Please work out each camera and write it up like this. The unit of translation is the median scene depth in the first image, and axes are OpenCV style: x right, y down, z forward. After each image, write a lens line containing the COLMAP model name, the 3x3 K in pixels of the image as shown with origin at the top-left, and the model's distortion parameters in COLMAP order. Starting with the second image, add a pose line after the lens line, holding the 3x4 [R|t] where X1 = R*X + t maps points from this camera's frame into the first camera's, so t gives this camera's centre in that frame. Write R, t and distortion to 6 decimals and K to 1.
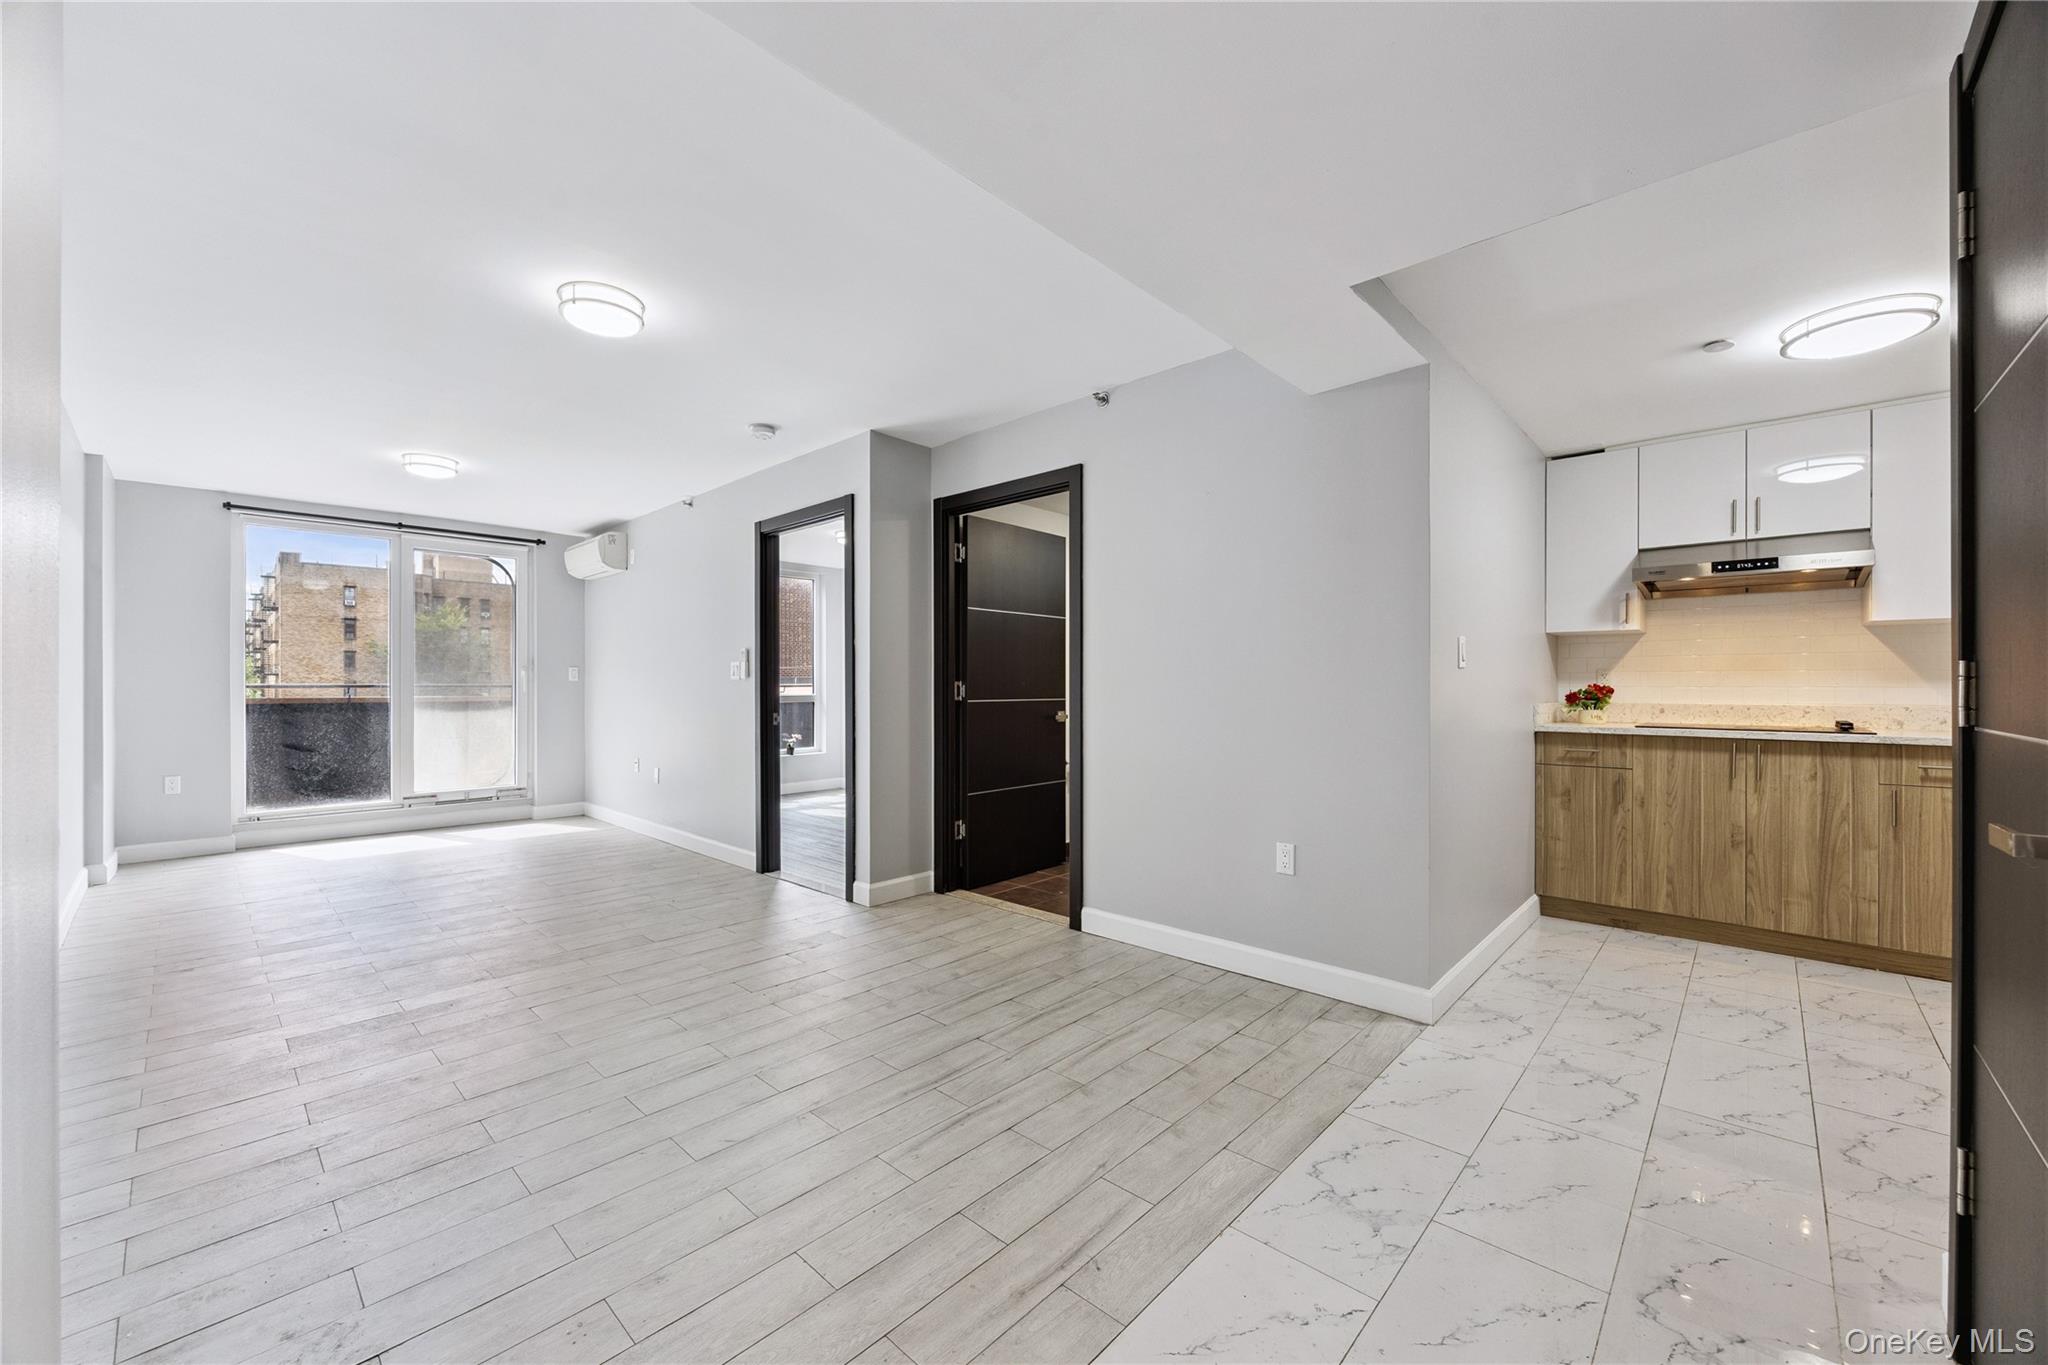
lens RADIAL K [[793.4, 0, 1026.1], [0, 793.4, 685.3], [0, 0, 1]] dist [-0.003300, 0.000552]
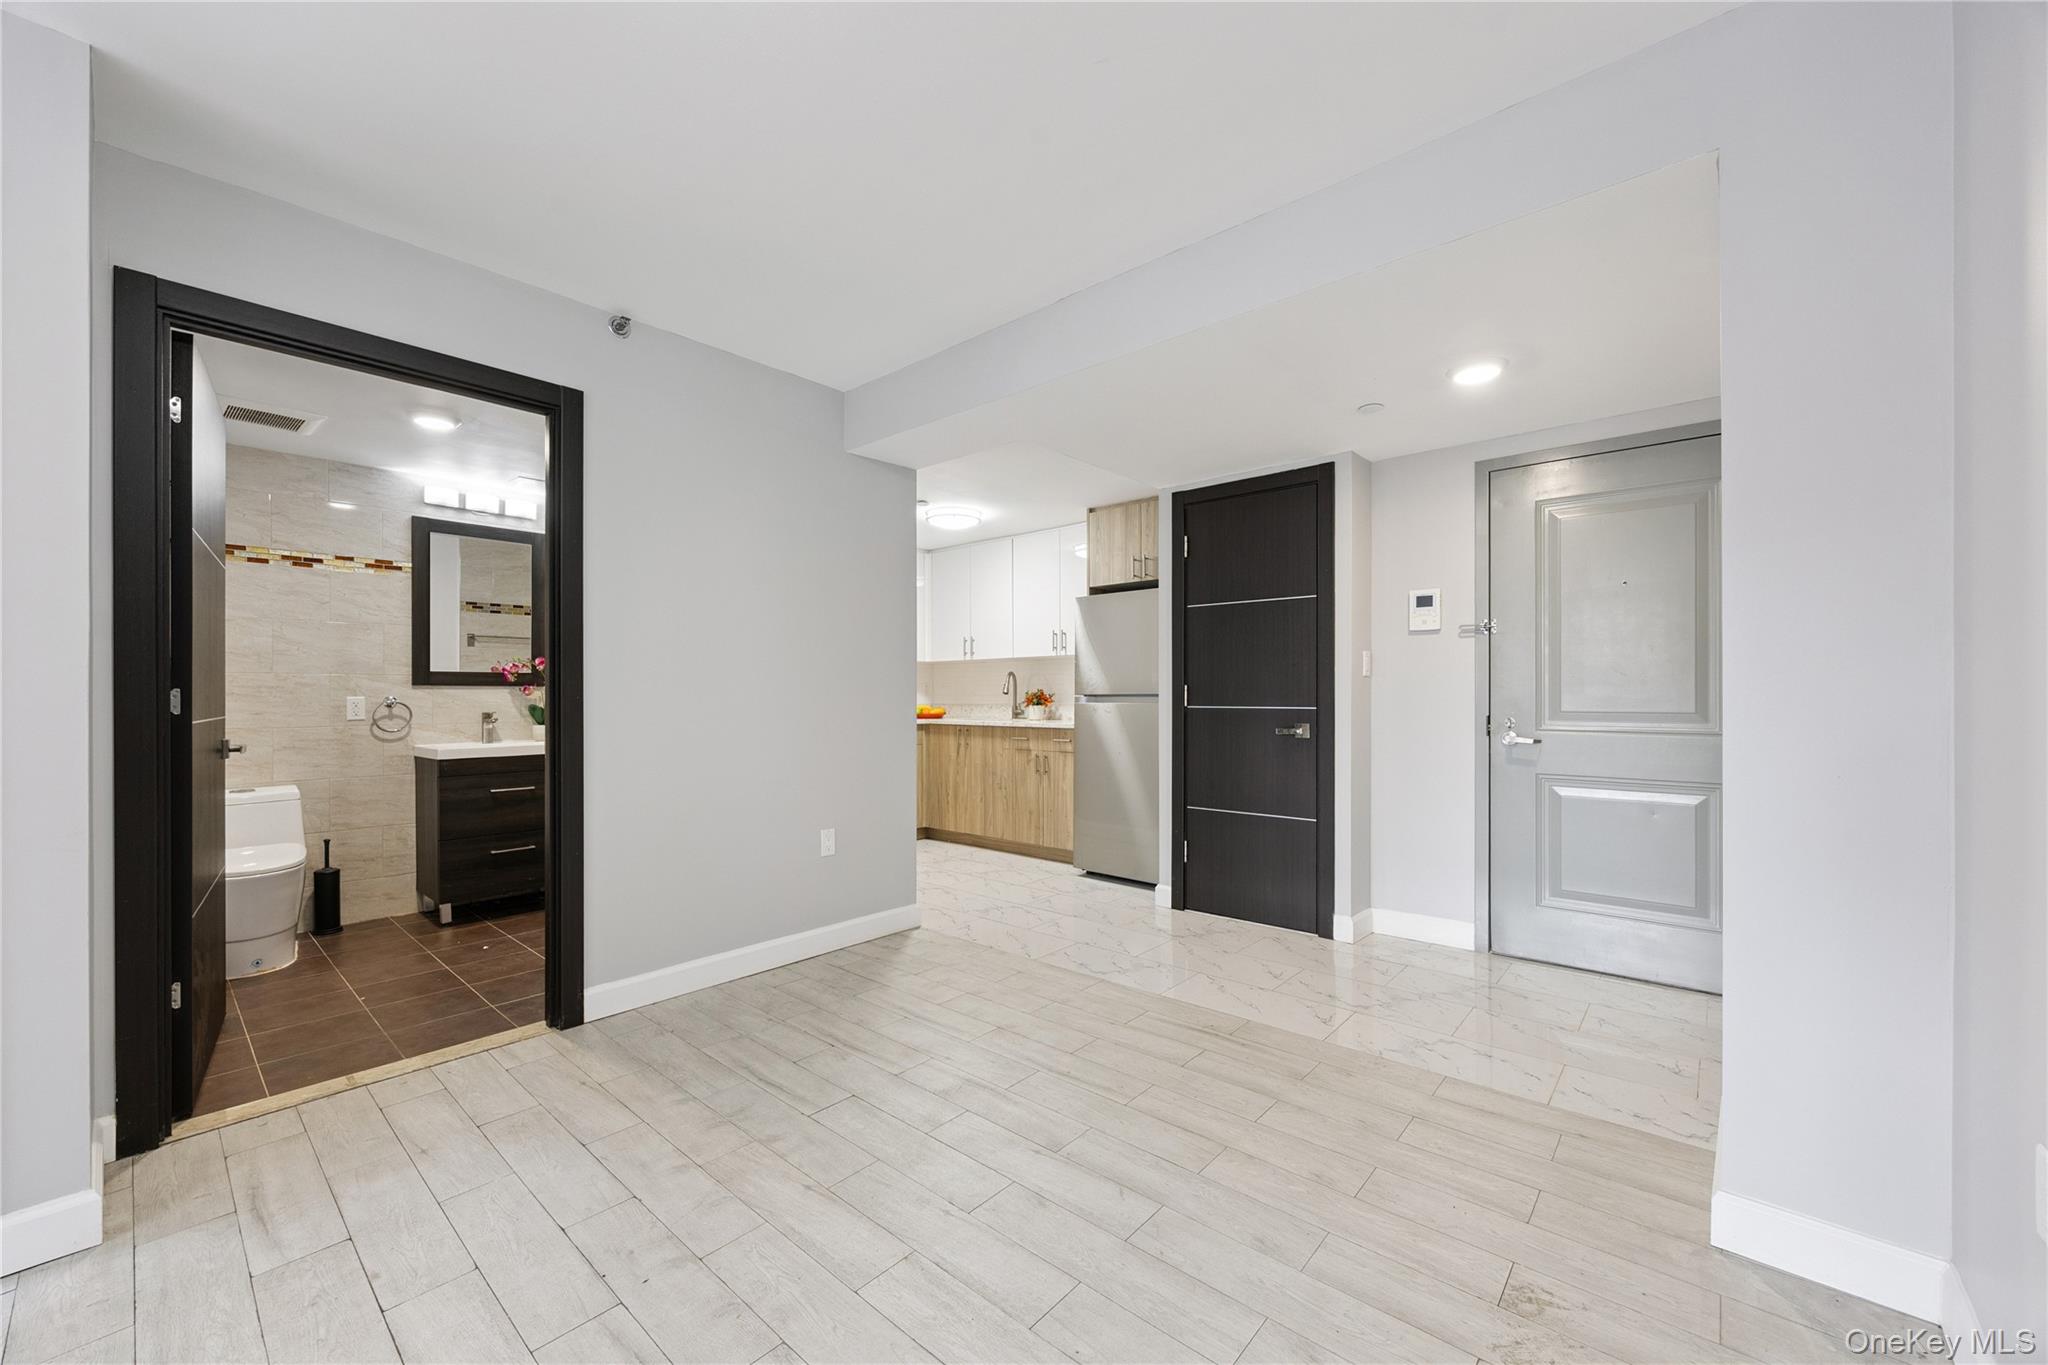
lens RADIAL K [[793.6, 0, 1028.4], [0, 793.6, 691.5], [0, 0, 1]] dist [-0.001567, -0.000063]
pose [[-0.031931, 0.006096, 0.999471, -0.647647], [0.001280, 0.999981, -0.006058, 0.004878], [-0.999489, 0.001086, -0.031938, 0.575587]]
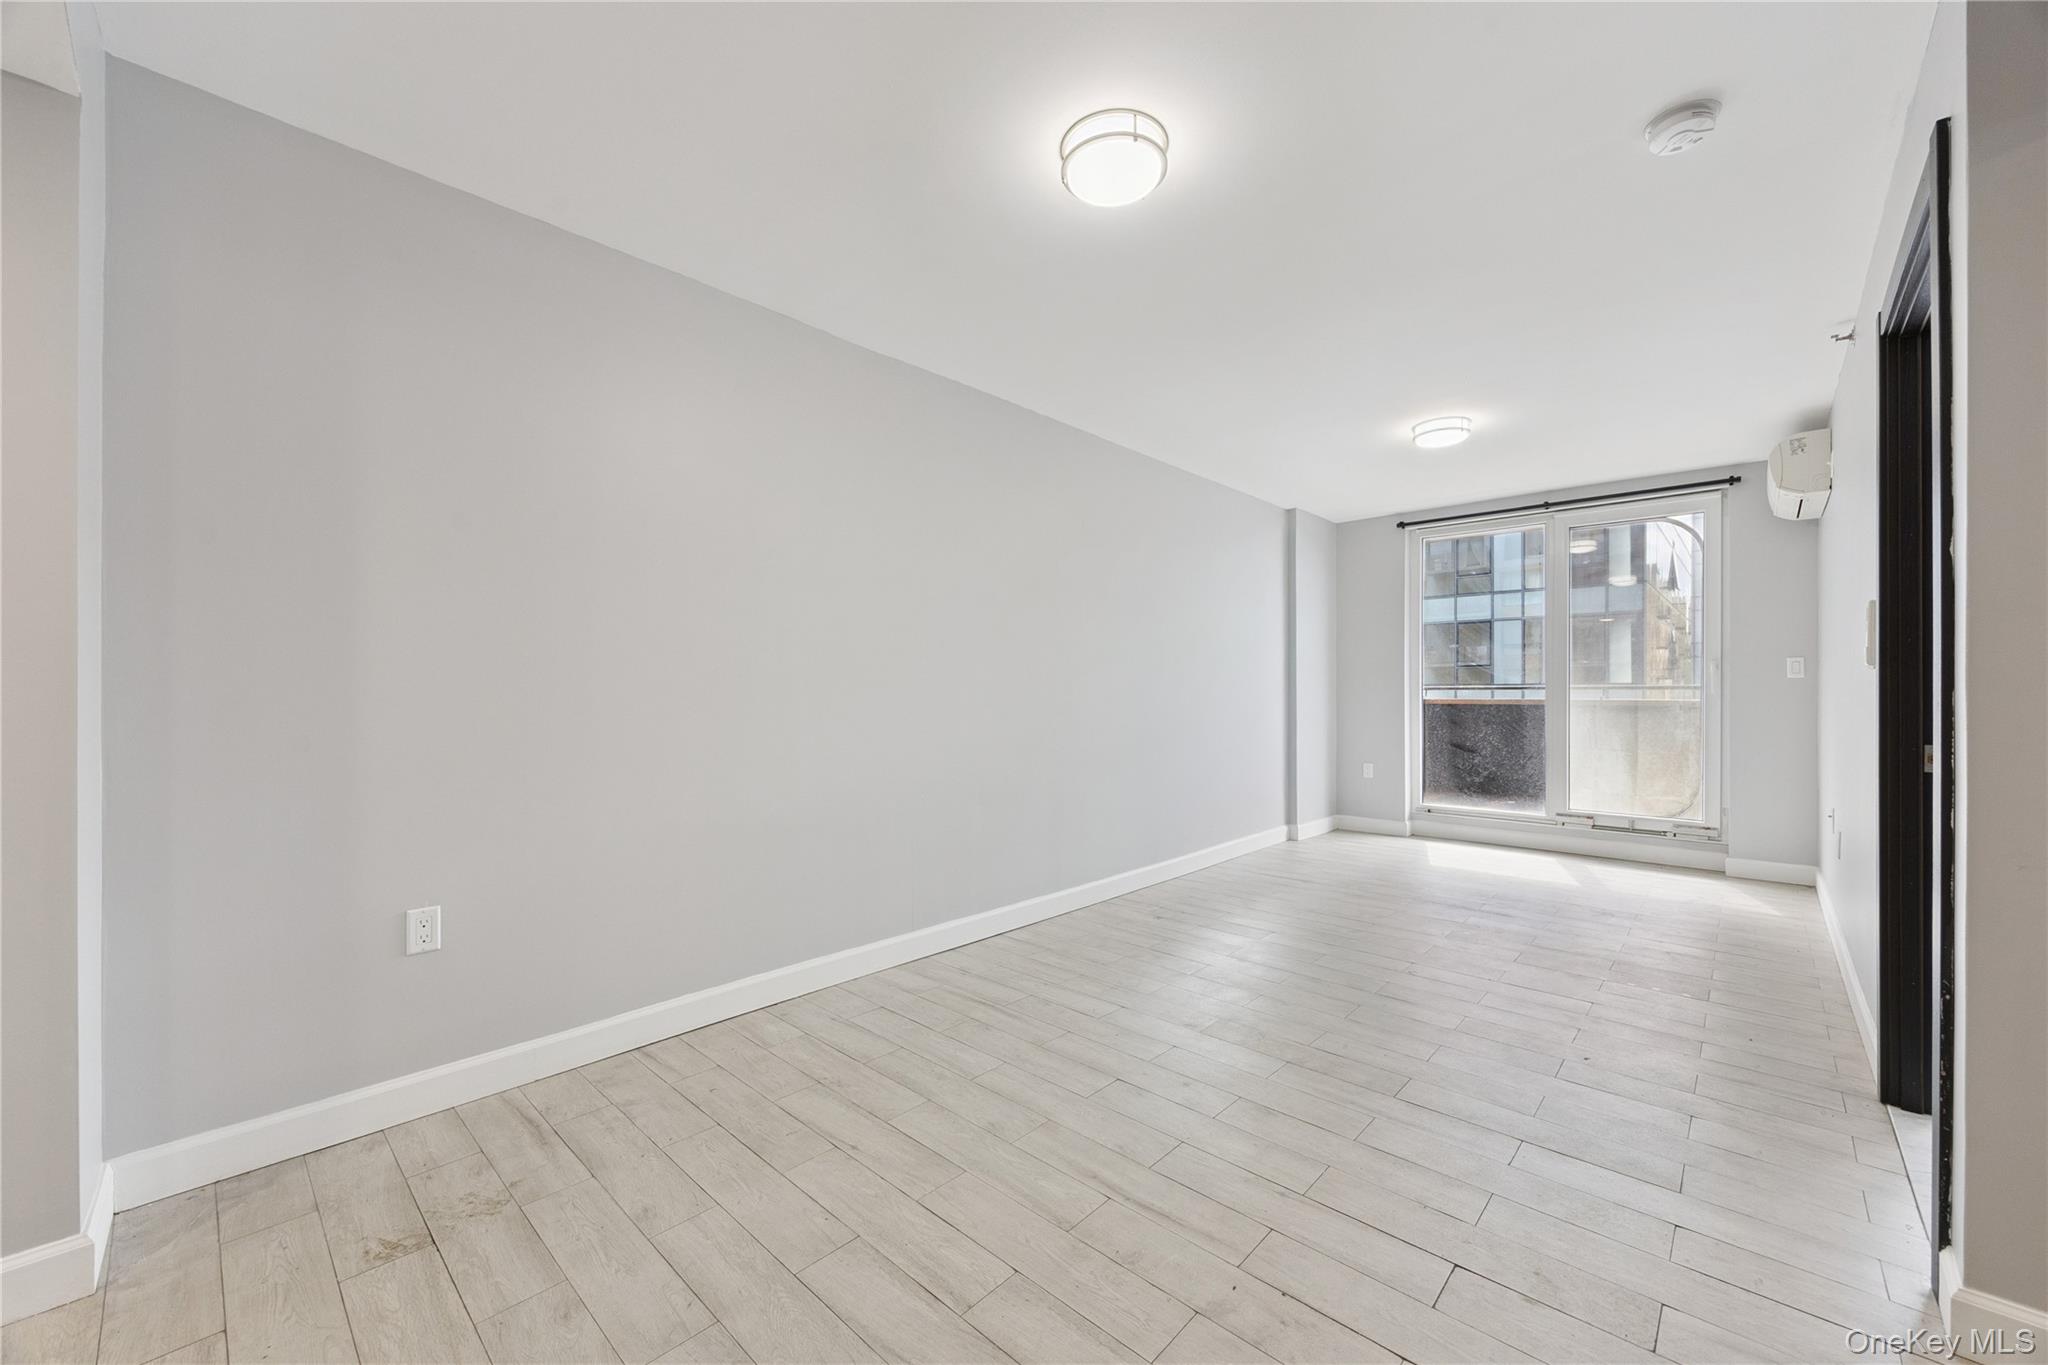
lens RADIAL K [[788.7, 0, 1028.2], [0, 788.7, 692.5], [0, 0, 1]] dist [-0.000264, -0.000019]
pose [[0.010995, 0.003443, -0.999934, 0.129726], [0.002390, 0.999991, 0.003469, 0.005182], [0.999937, -0.002428, 0.010987, 0.649149]]
